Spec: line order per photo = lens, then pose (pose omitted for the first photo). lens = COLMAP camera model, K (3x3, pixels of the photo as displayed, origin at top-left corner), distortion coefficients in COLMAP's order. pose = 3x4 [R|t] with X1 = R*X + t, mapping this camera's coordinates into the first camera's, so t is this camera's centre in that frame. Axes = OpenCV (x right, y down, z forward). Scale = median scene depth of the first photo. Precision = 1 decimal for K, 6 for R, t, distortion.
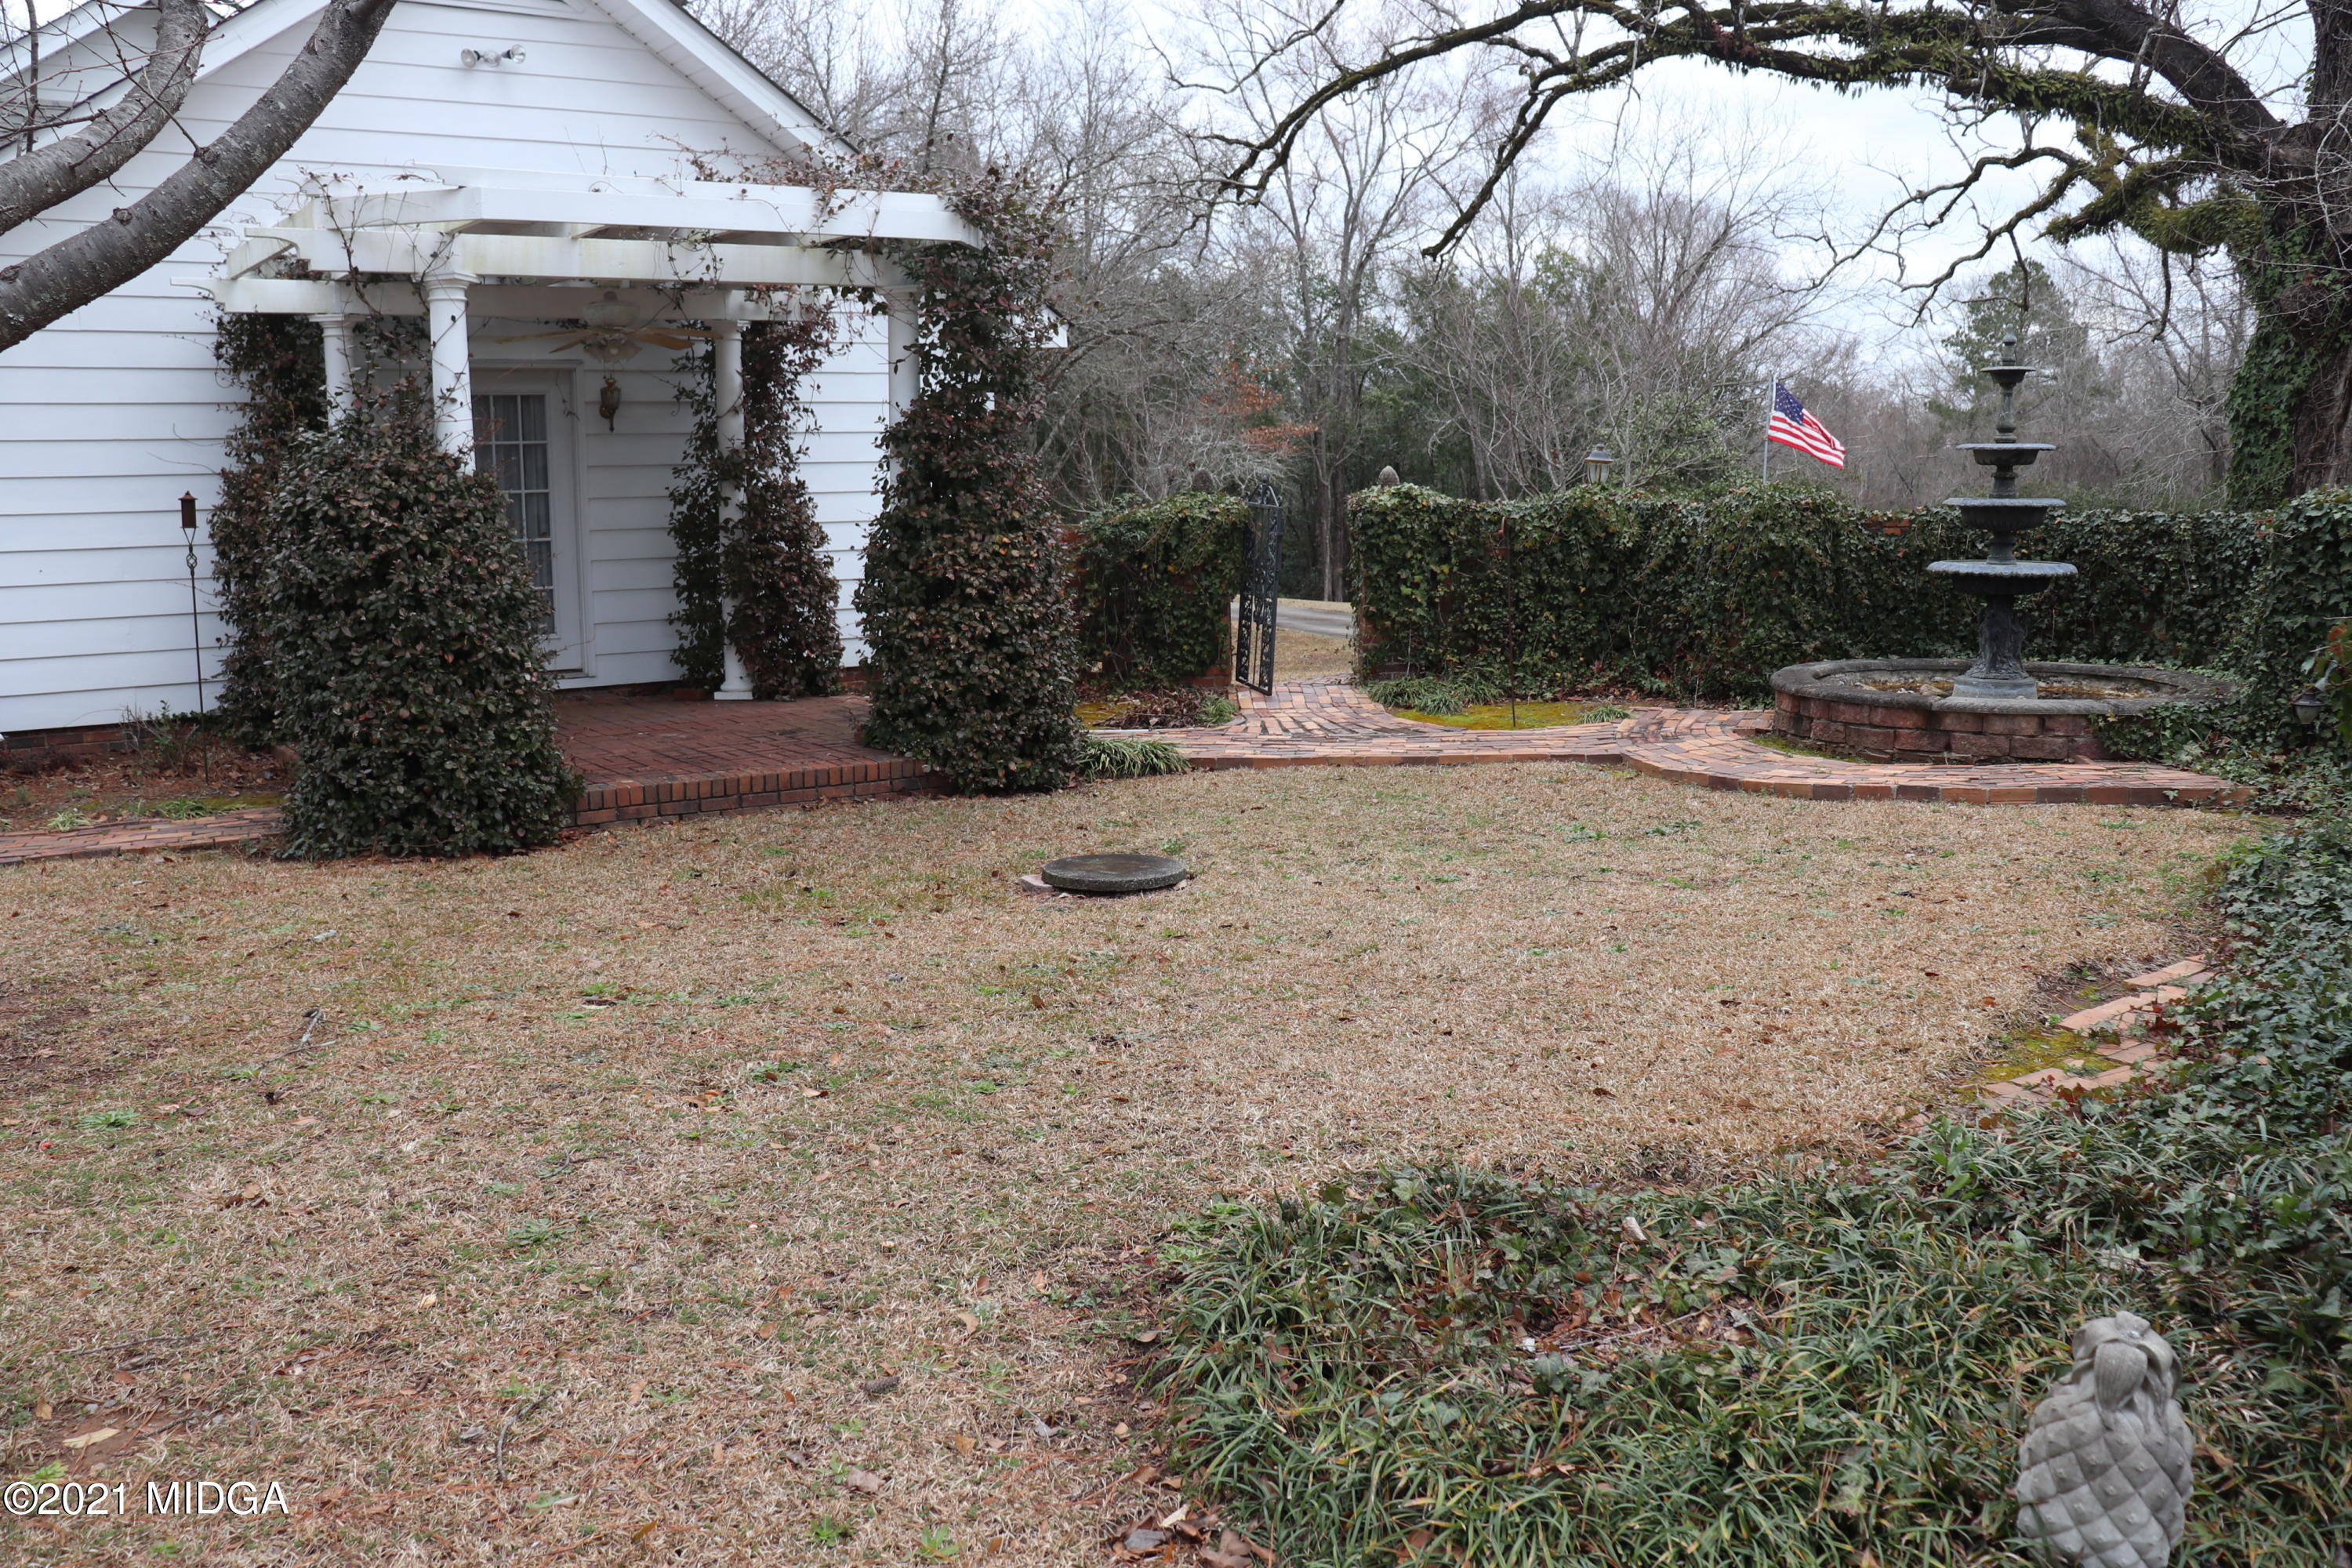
lens RADIAL K [[1949.8, 0, 1160.3], [0, 1949.8, 784.3], [0, 0, 1]] dist [-0.170587, 0.156763]
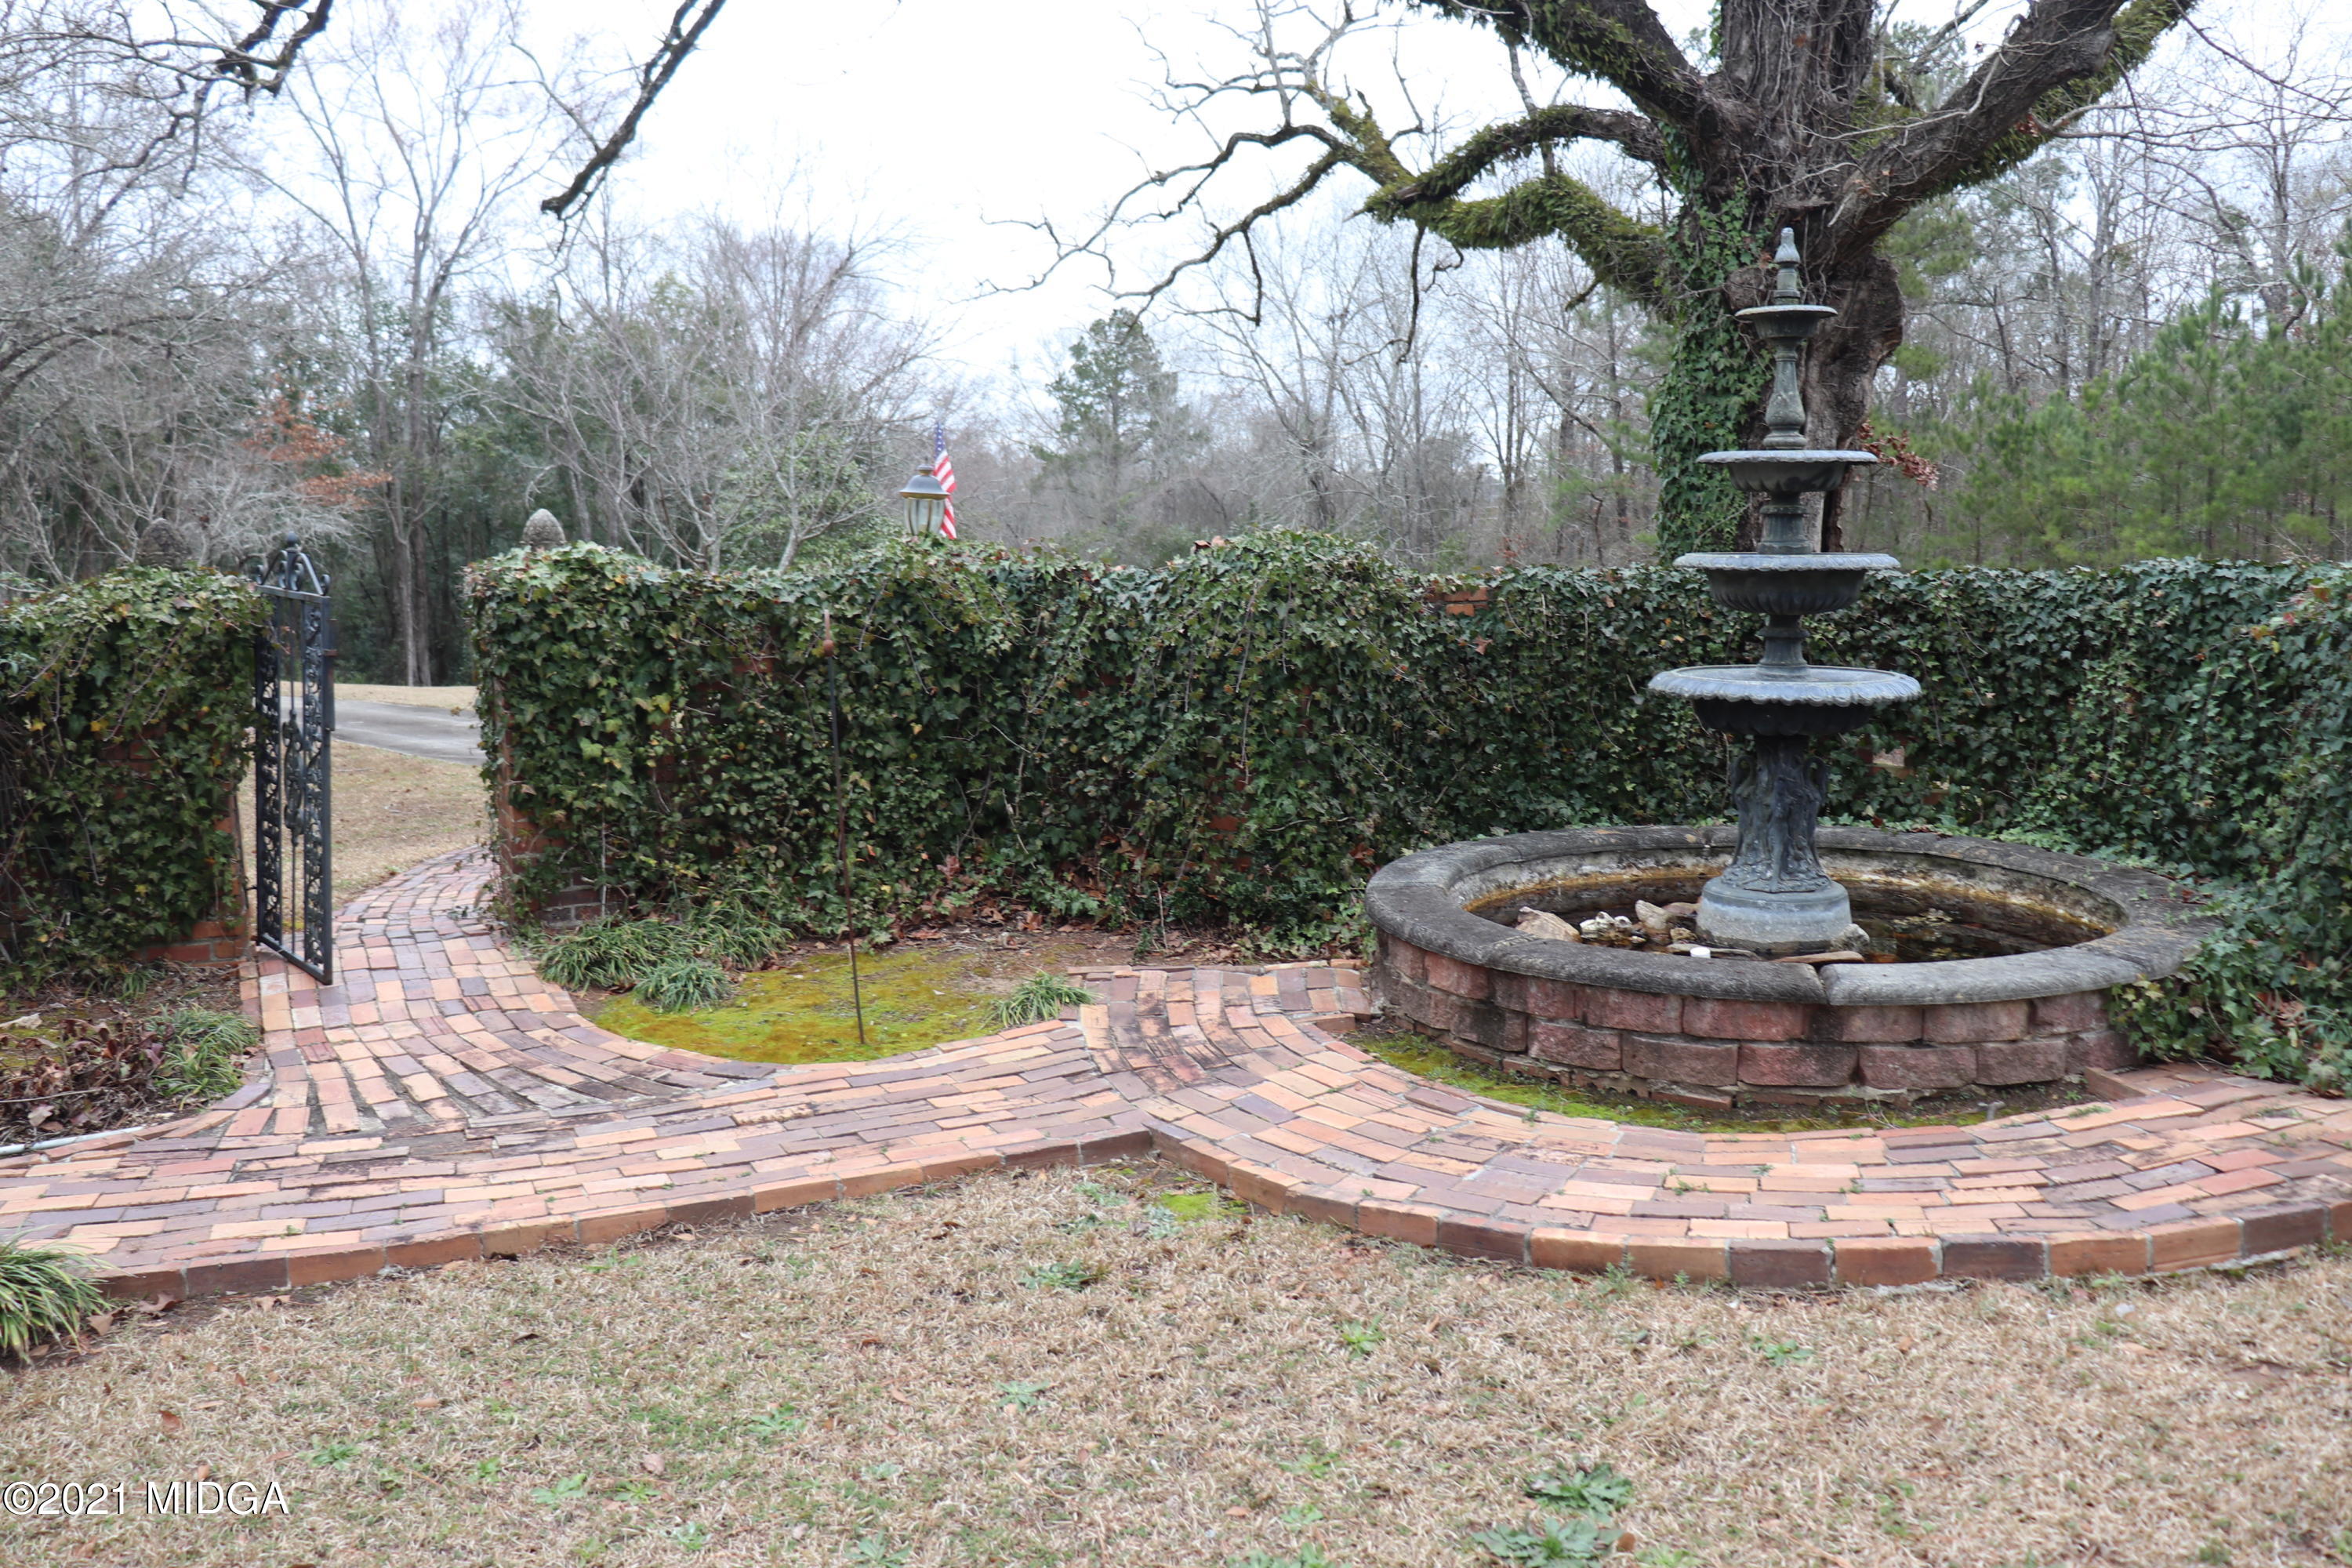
lens RADIAL K [[1949.8, 0, 1160.3], [0, 1949.8, 784.3], [0, 0, 1]] dist [-0.170587, 0.156763]
pose [[0.895585, -0.060011, 0.440824, 0.040145], [0.071679, 0.997379, -0.009846, -0.082935], [-0.439078, 0.040415, 0.897539, 0.527585]]
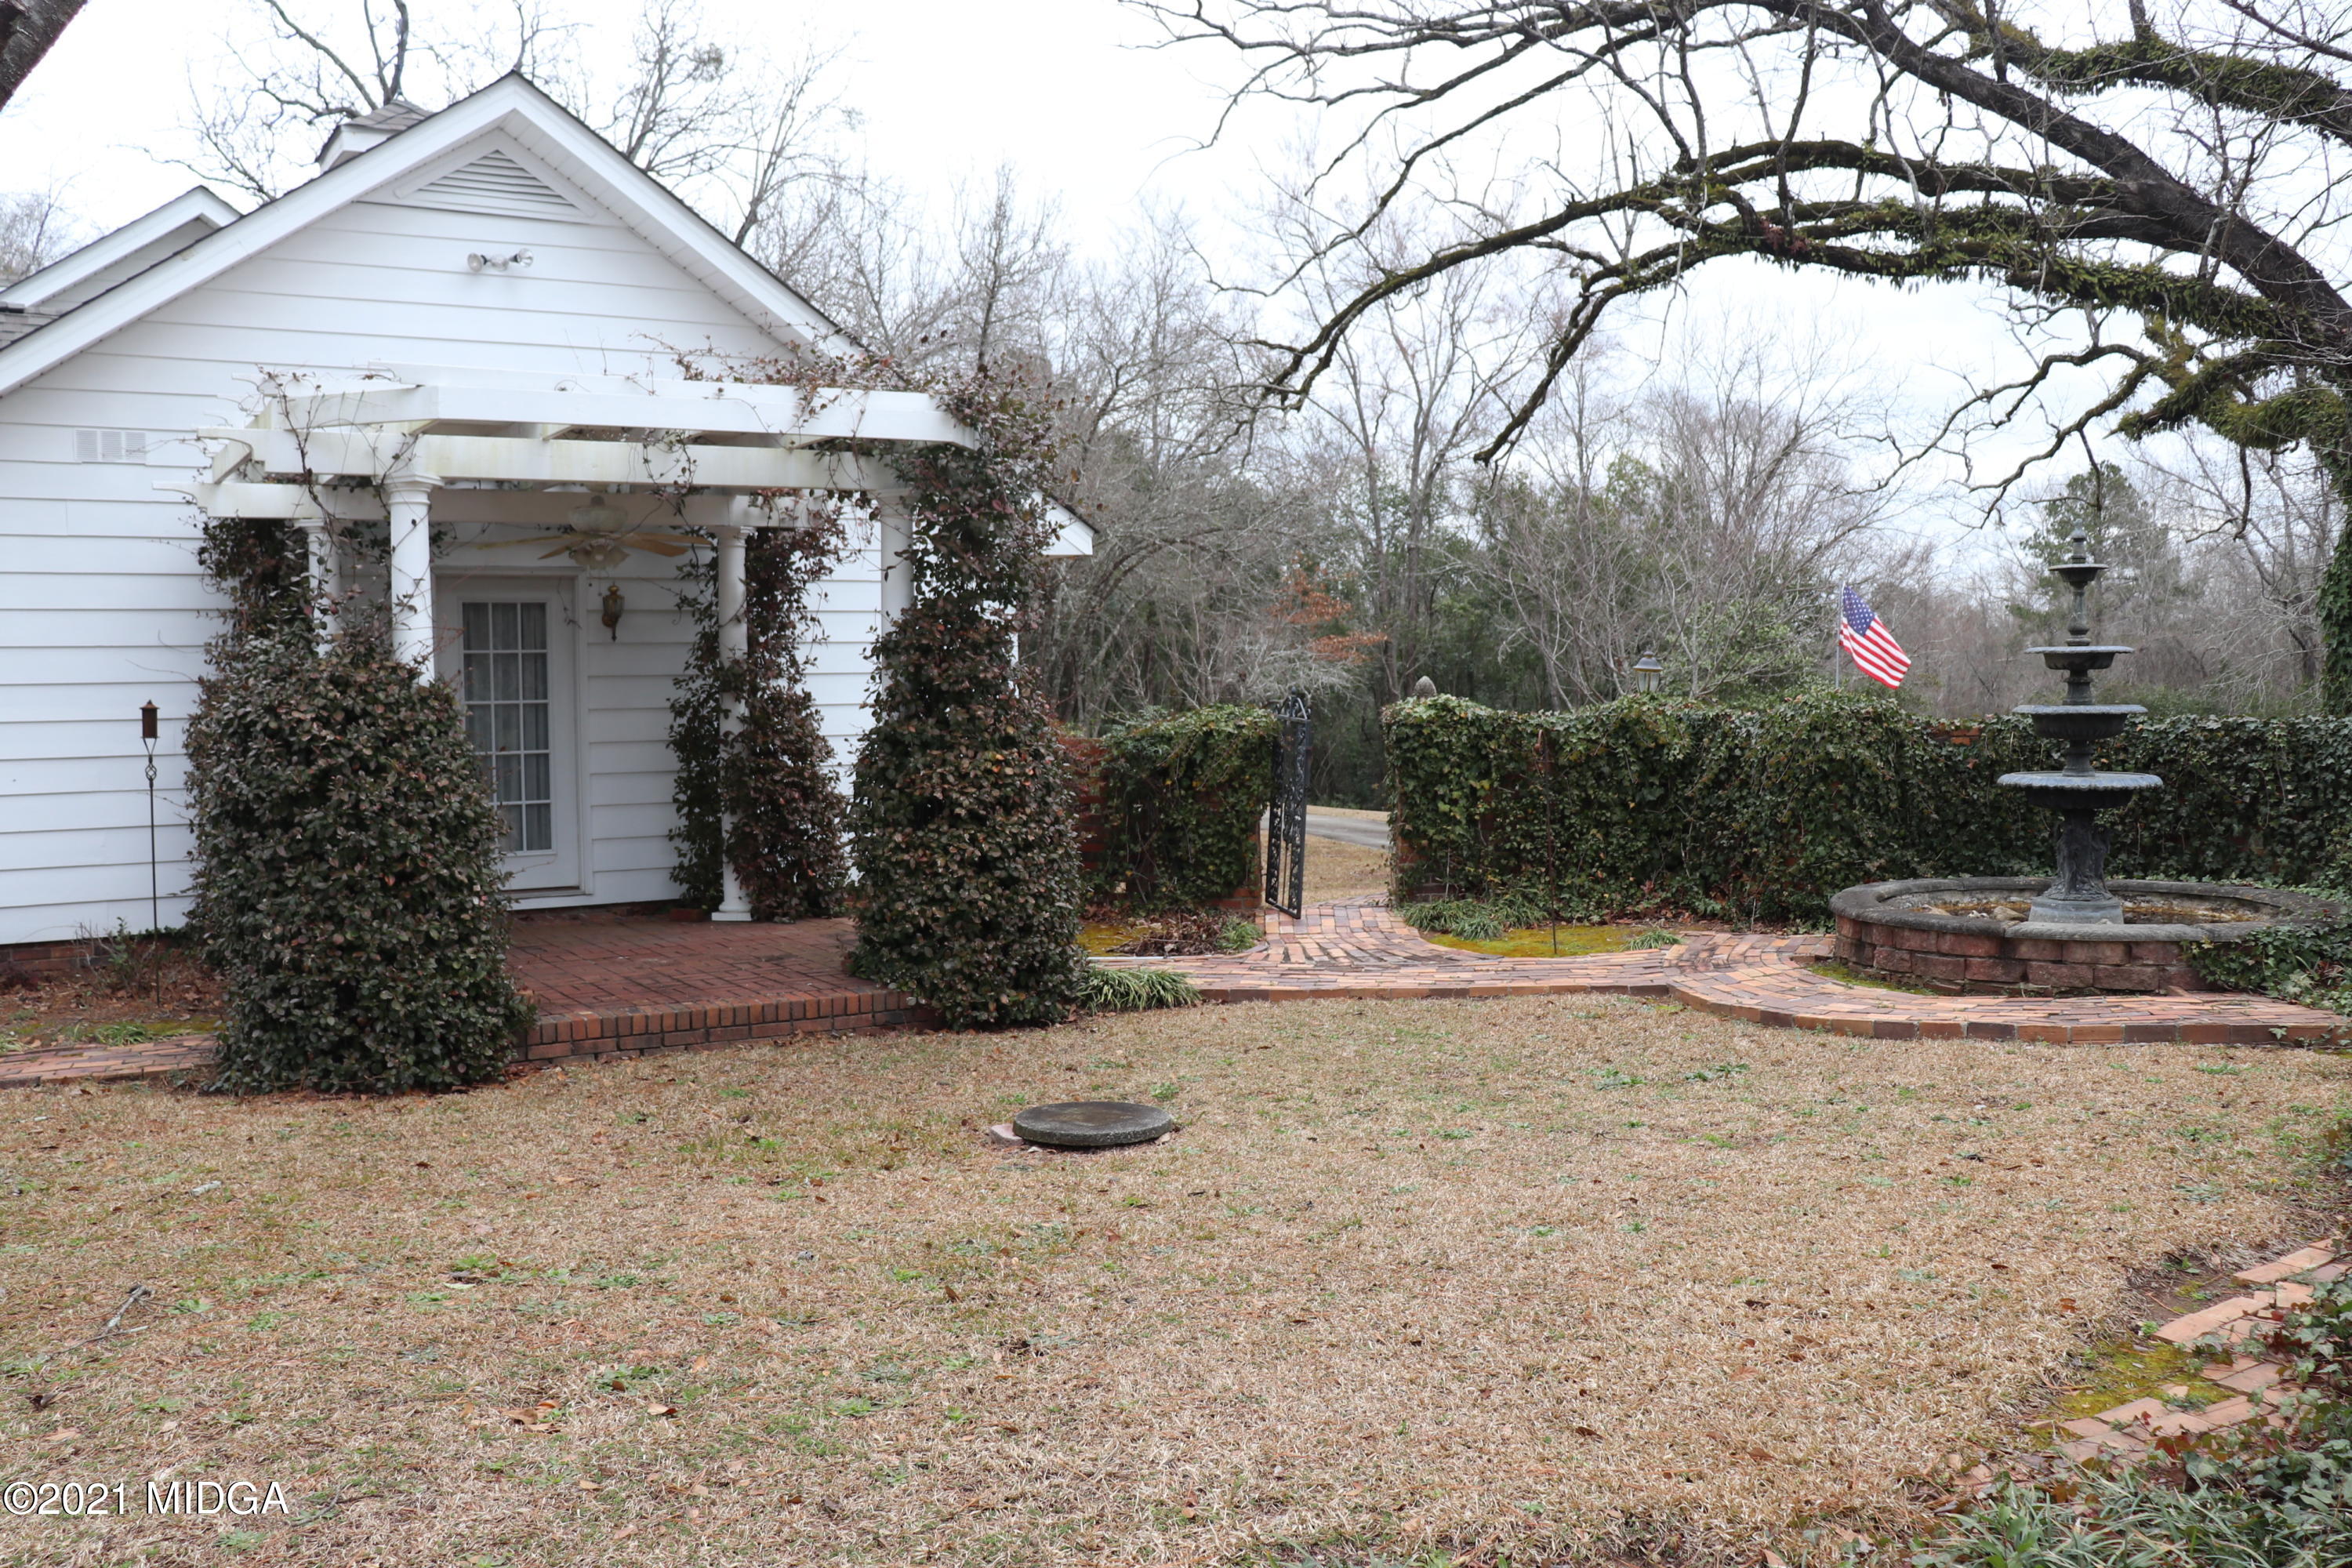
lens RADIAL K [[1949.8, 0, 1160.3], [0, 1949.8, 784.3], [0, 0, 1]] dist [-0.170587, 0.156763]
pose [[0.999127, -0.000069, -0.041770, 0.031393], [-0.004373, 0.994329, -0.106254, -0.010991], [0.041541, 0.106344, 0.993461, 0.059475]]
